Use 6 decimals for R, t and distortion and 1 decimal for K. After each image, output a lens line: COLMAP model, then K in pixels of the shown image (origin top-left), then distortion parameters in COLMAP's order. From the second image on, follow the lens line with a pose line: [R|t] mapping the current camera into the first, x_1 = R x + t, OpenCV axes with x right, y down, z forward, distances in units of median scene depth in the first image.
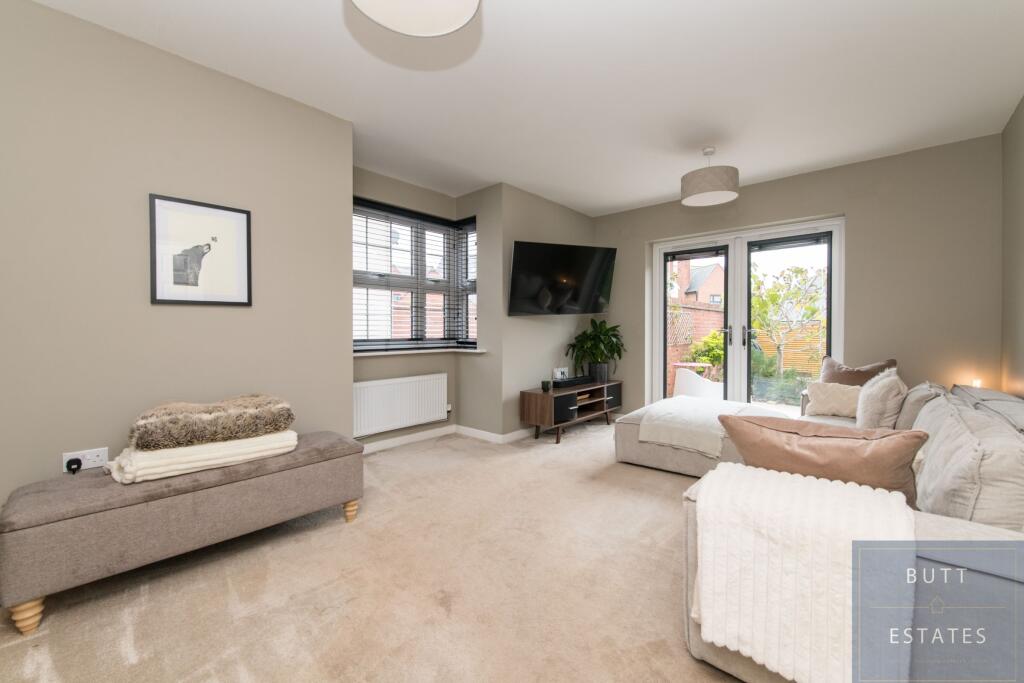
lens RADIAL K [[416.2, 0, 512.5], [0, 416.2, 337.5], [0, 0, 1]] dist [-0.017586, -0.000064]
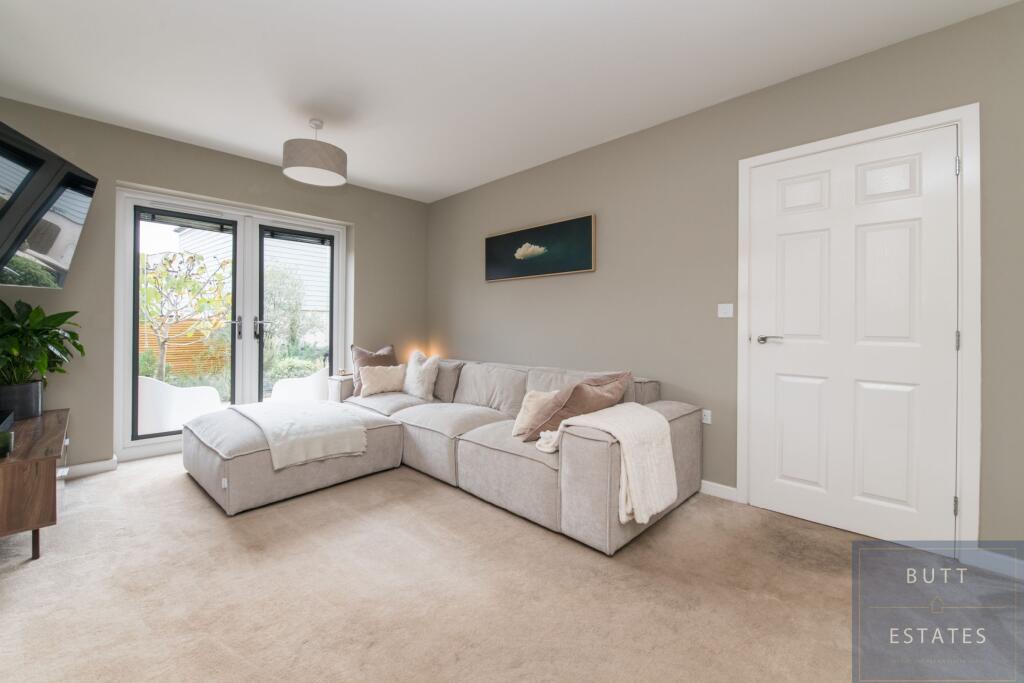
lens RADIAL K [[417.0, 0, 511.0], [0, 417.0, 323.6], [0, 0, 1]] dist [0.051169, -0.000087]
pose [[0.079583, 0.000741, 0.996828, -0.317127], [0.001834, 0.999998, -0.000890, -0.012087], [-0.996827, 0.001899, 0.079582, 0.373207]]
